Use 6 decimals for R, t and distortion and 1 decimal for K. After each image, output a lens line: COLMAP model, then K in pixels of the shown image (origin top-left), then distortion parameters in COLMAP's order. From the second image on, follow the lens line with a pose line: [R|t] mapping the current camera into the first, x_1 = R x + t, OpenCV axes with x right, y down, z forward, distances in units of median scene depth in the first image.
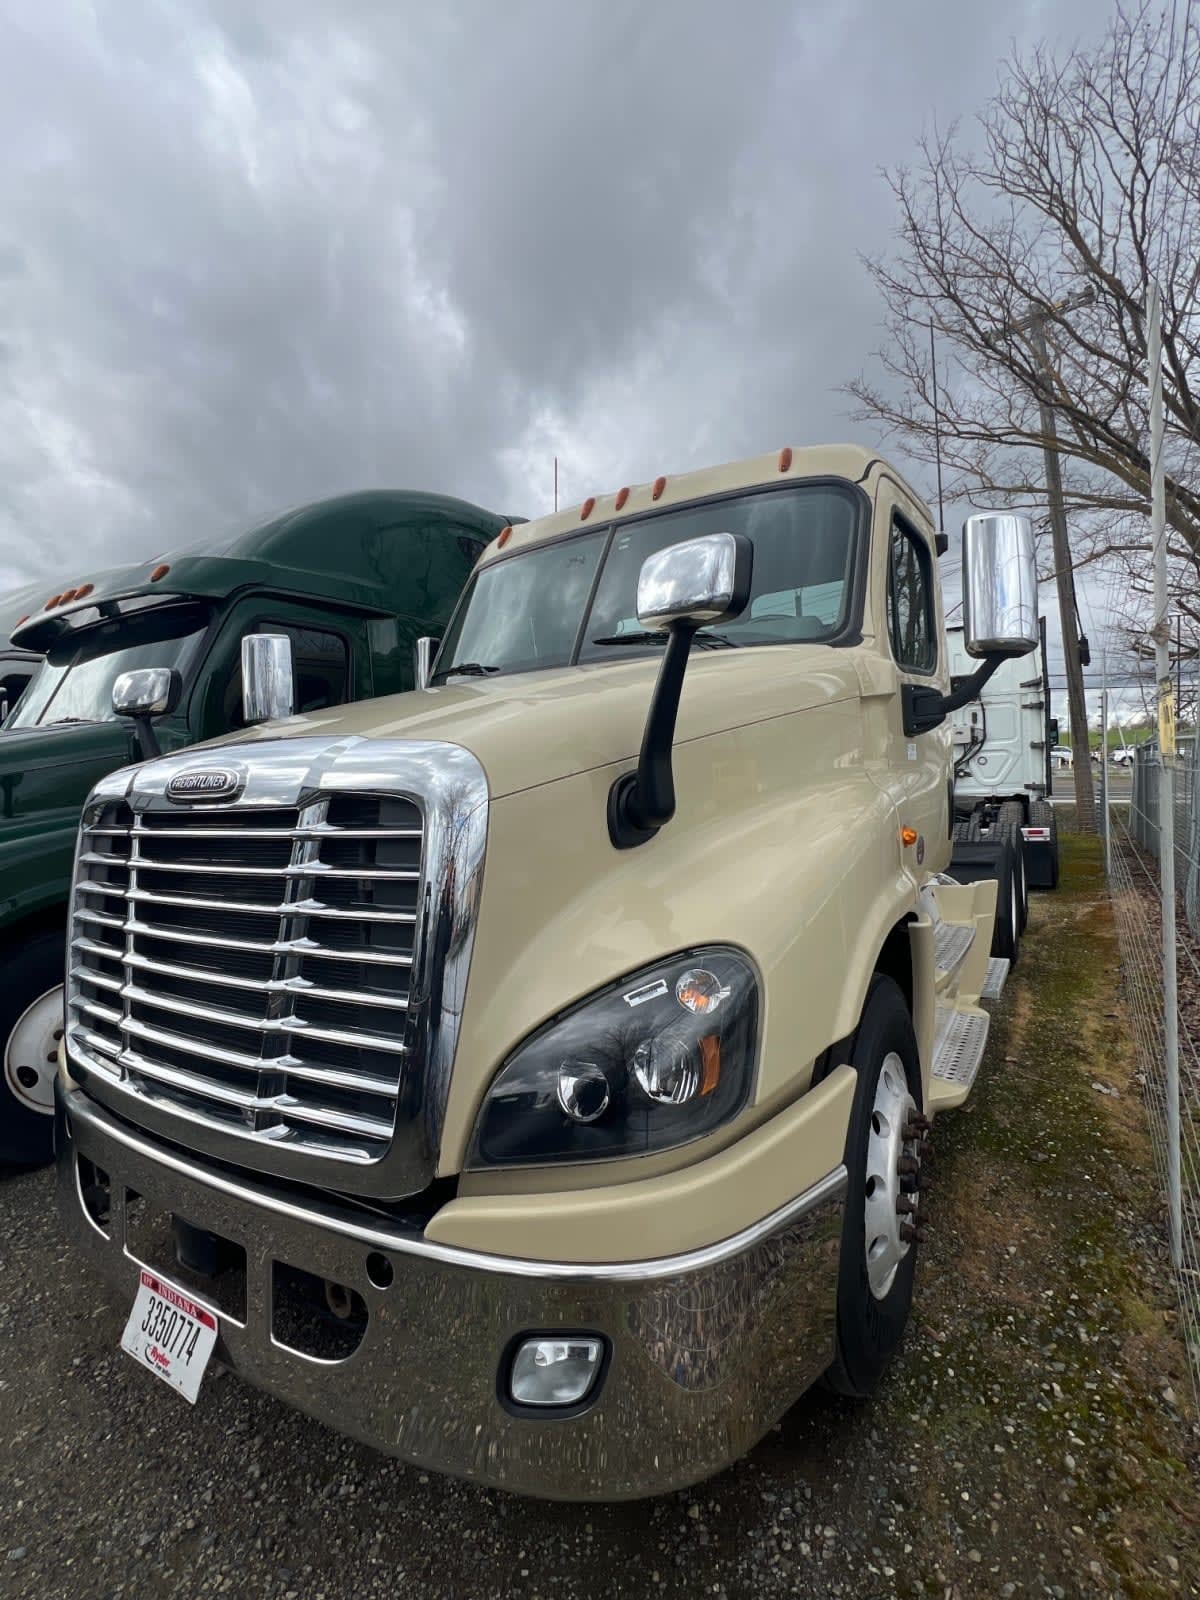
lens RADIAL K [[762.0, 0, 603.2], [0, 762.0, 797.3], [0, 0, 1]] dist [0.005871, 0.000709]
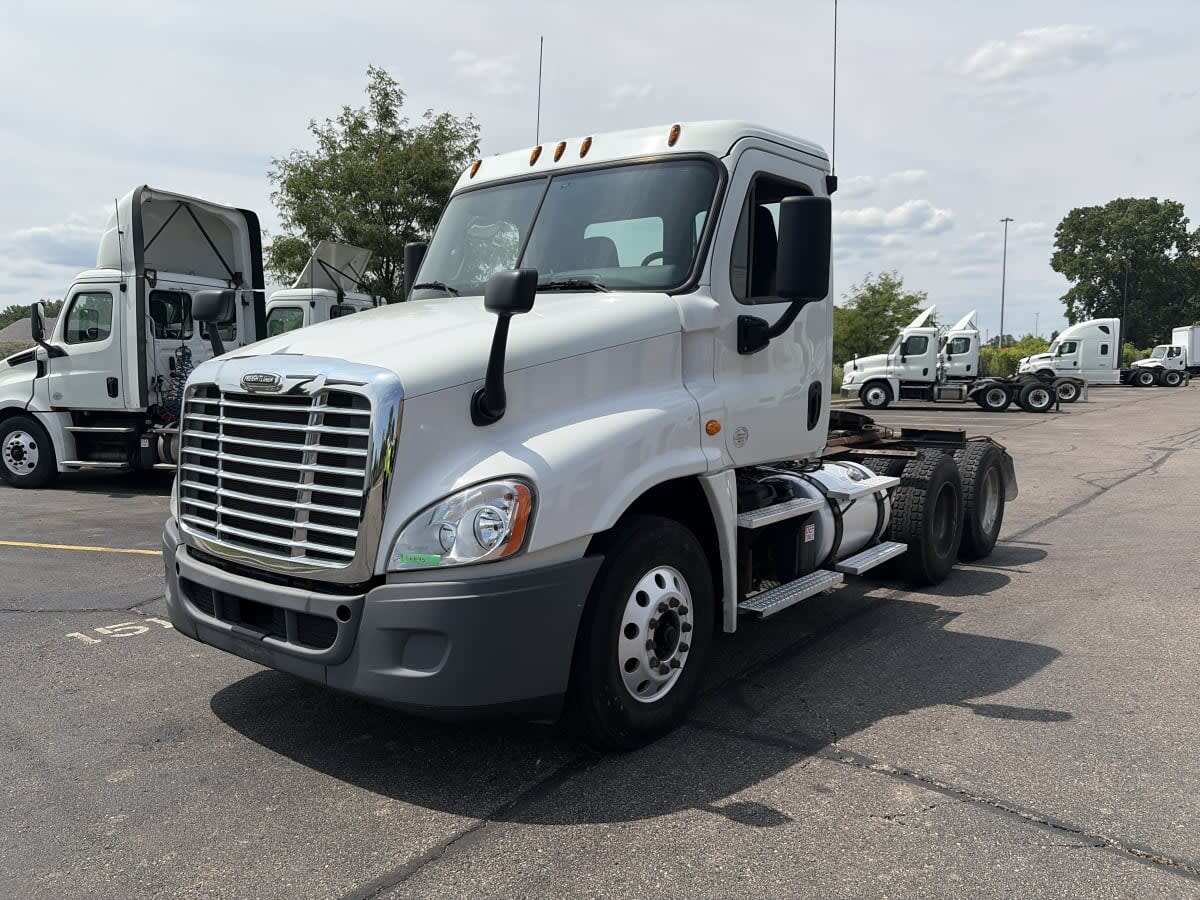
lens RADIAL K [[985.6, 0, 584.0], [0, 985.6, 436.7], [0, 0, 1]] dist [0.063645, 0.022836]
pose [[0.994250, 0.047635, -0.095907, 0.427536], [-0.040335, 0.996241, 0.076662, -0.083481], [0.099199, -0.072353, 0.992434, -1.154473]]
